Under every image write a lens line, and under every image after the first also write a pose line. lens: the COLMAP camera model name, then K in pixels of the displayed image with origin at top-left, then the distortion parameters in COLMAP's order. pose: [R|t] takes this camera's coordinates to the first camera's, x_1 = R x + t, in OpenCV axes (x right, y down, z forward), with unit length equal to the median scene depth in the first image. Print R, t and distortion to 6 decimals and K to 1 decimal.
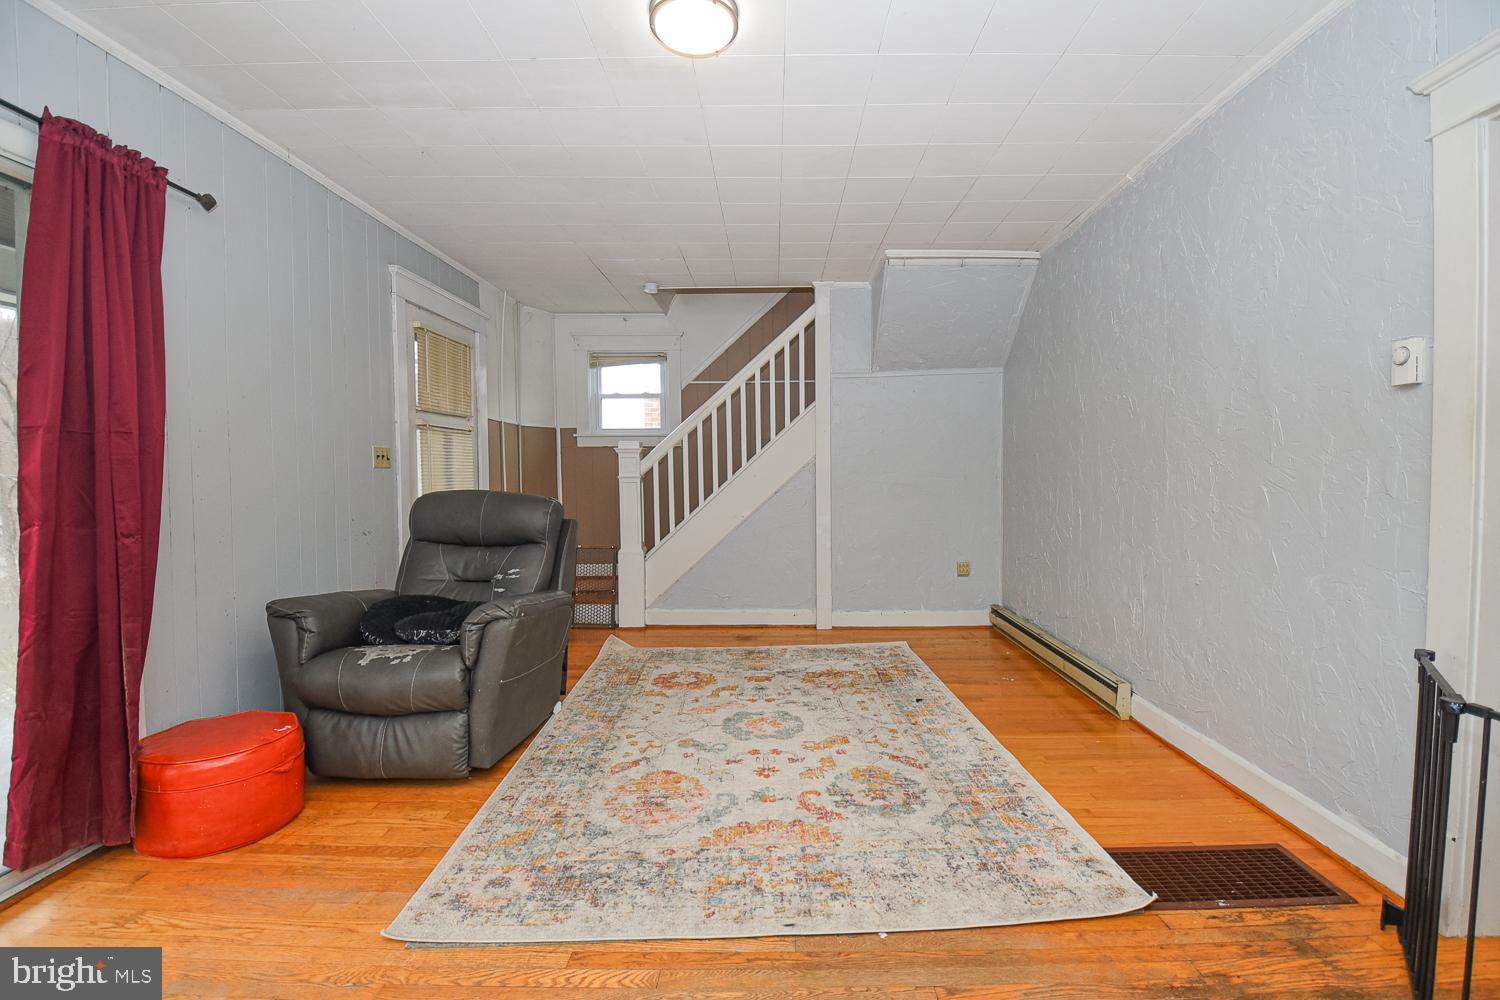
lens RADIAL K [[668.7, 0, 766.8], [0, 668.7, 496.8], [0, 0, 1]] dist [0.002220, -0.015991]
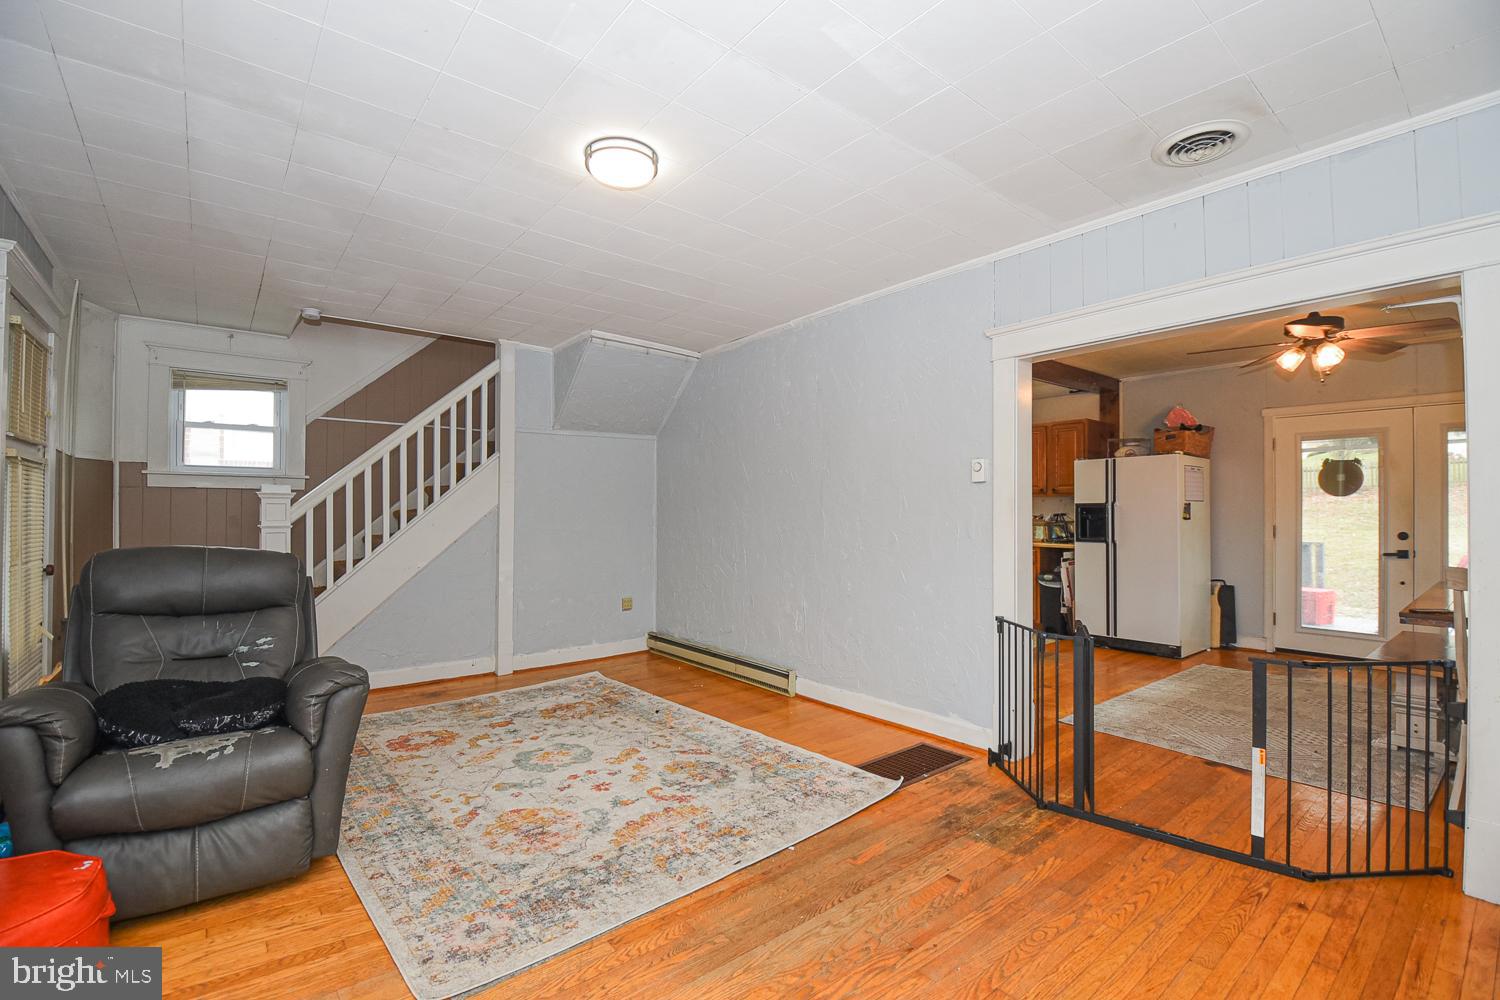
lens RADIAL K [[668.7, 0, 735.8], [0, 668.7, 500.5], [0, 0, 1]] dist [0.002220, -0.015991]
pose [[0.779405, 0.017504, 0.626276, -0.540287], [0.020200, 0.998388, -0.053044, -0.010762], [-0.626195, 0.053993, 0.777794, -0.056035]]
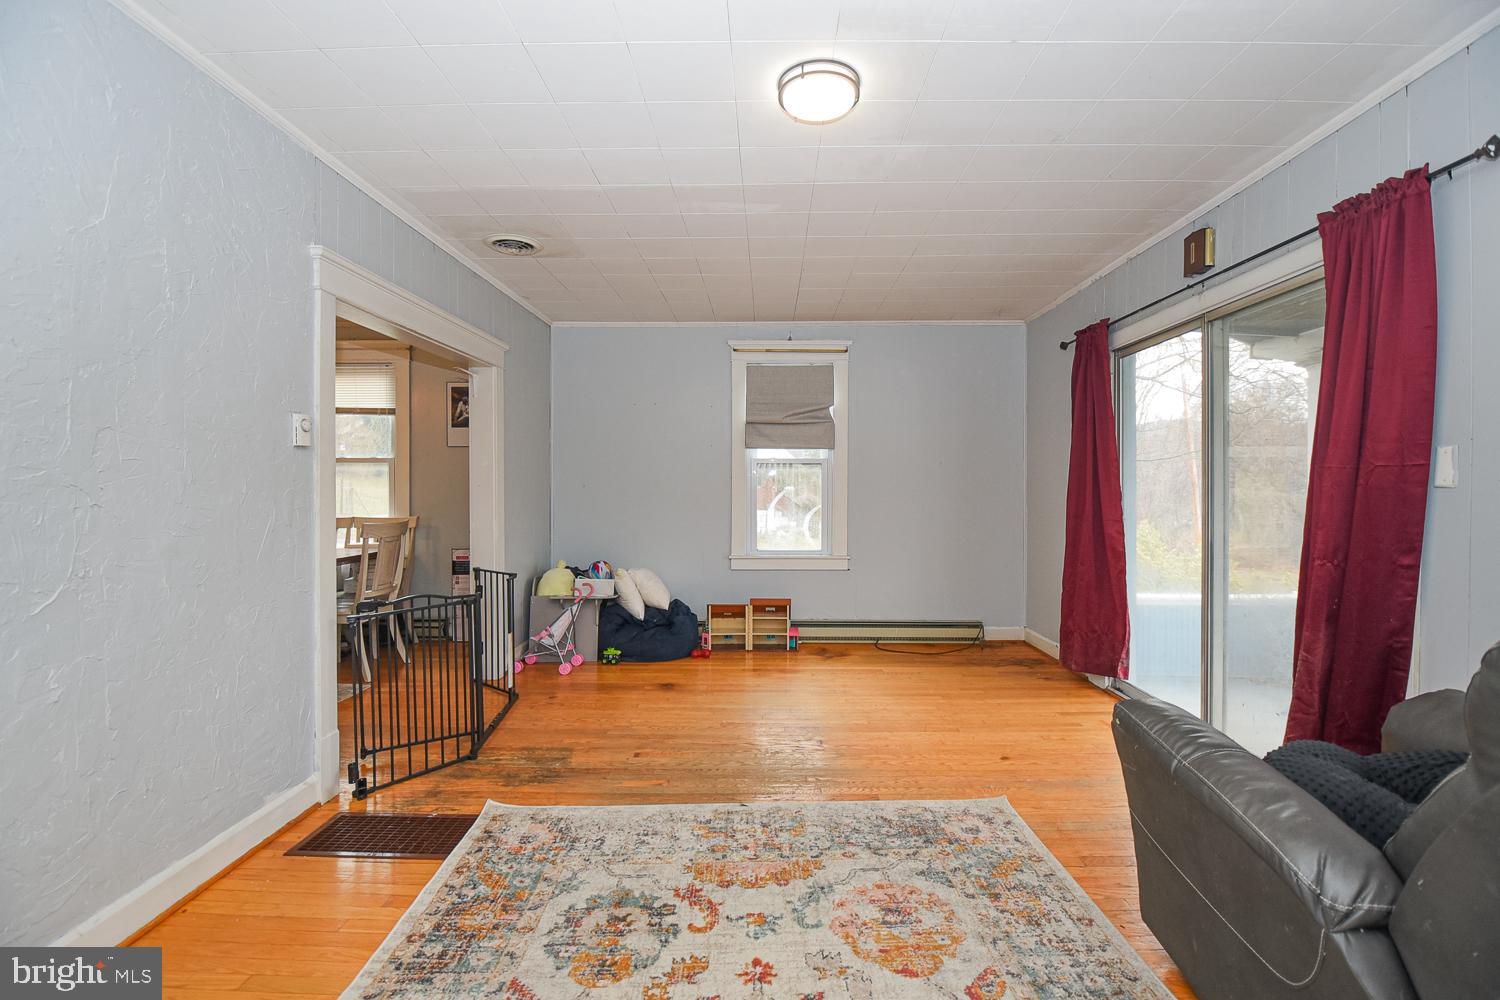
lens RADIAL K [[668.7, 0, 774.8], [0, 668.7, 502.3], [0, 0, 1]] dist [0.002220, -0.015991]
pose [[-0.999783, 0.007663, -0.019396, -0.008252], [0.006384, 0.997855, 0.065146, -0.088636], [0.019854, 0.065008, -0.997687, 1.605706]]
